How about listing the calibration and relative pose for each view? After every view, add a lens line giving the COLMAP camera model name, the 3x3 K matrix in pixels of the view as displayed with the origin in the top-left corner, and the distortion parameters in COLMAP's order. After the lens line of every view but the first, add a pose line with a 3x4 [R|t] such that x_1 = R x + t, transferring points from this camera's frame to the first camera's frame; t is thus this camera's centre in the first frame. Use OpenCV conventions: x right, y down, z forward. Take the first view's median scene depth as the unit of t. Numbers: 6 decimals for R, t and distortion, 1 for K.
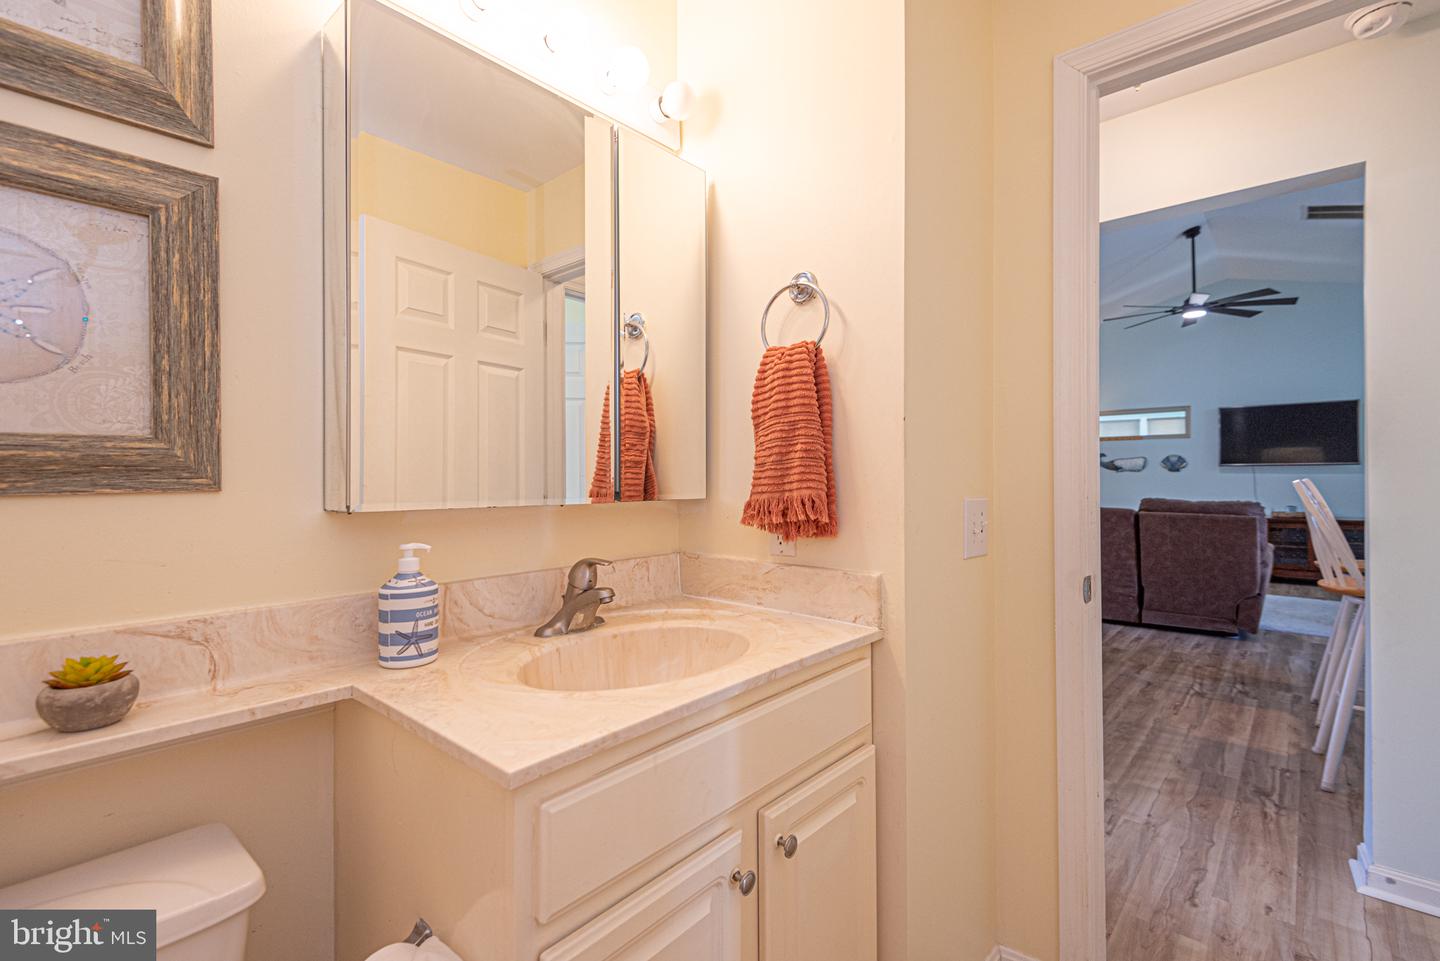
lens RADIAL K [[690.5, 0, 679.1], [0, 690.5, 473.3], [0, 0, 1]] dist [0.004464, -0.000363]
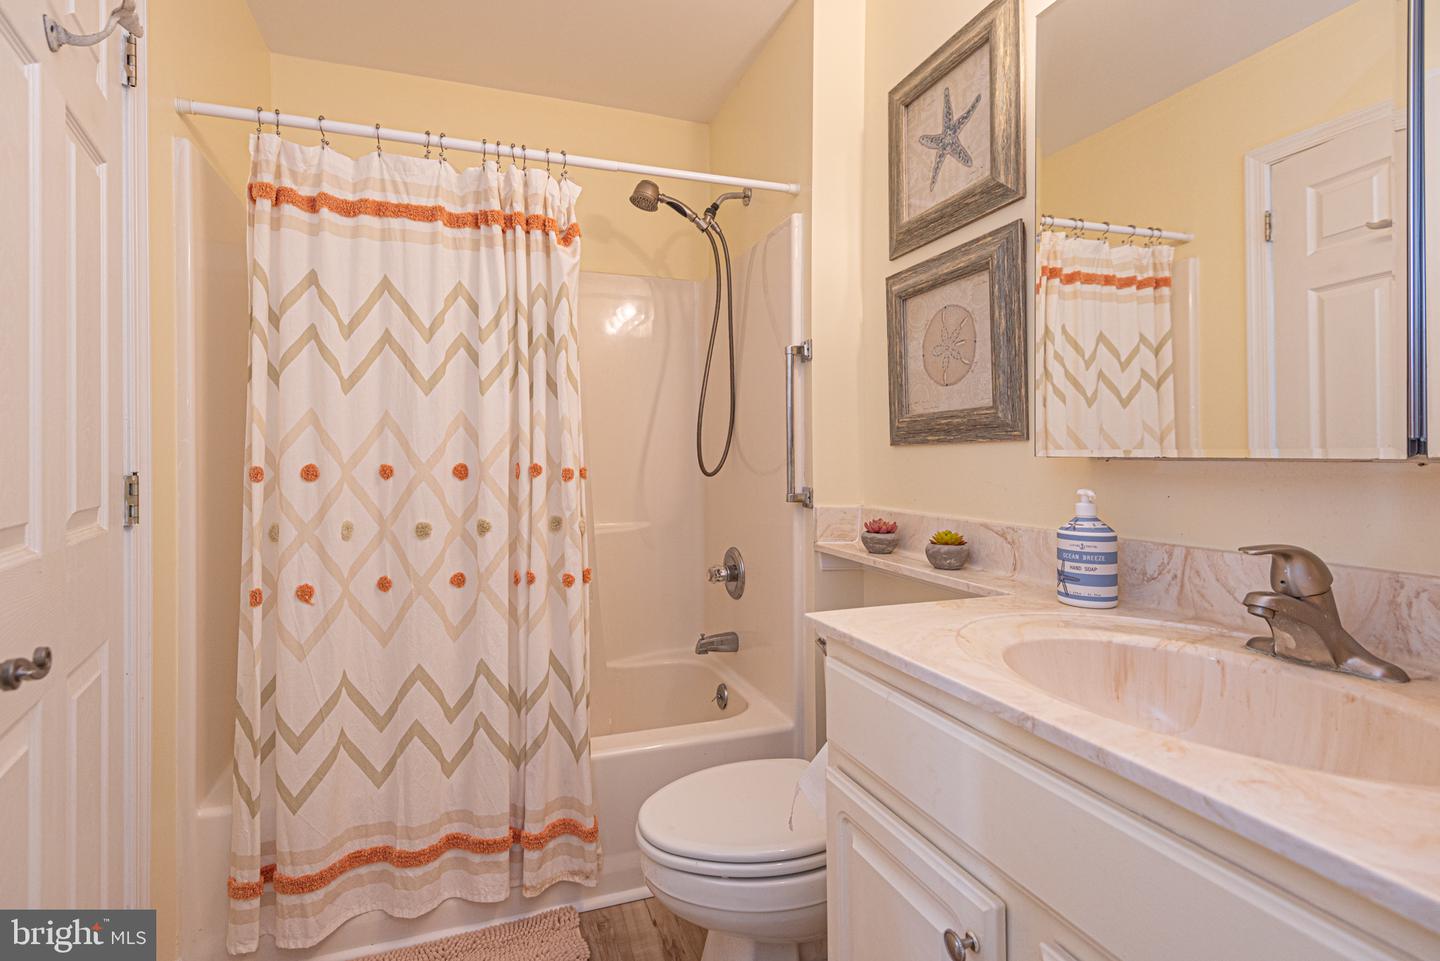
lens RADIAL K [[690.5, 0, 702.7], [0, 690.5, 454.3], [0, 0, 1]] dist [0.004464, -0.000363]
pose [[-0.490058, 0.005549, -0.871672, 0.896231], [0.010615, 0.999944, 0.000397, 0.048006], [0.871625, -0.009058, -0.490089, 1.139361]]
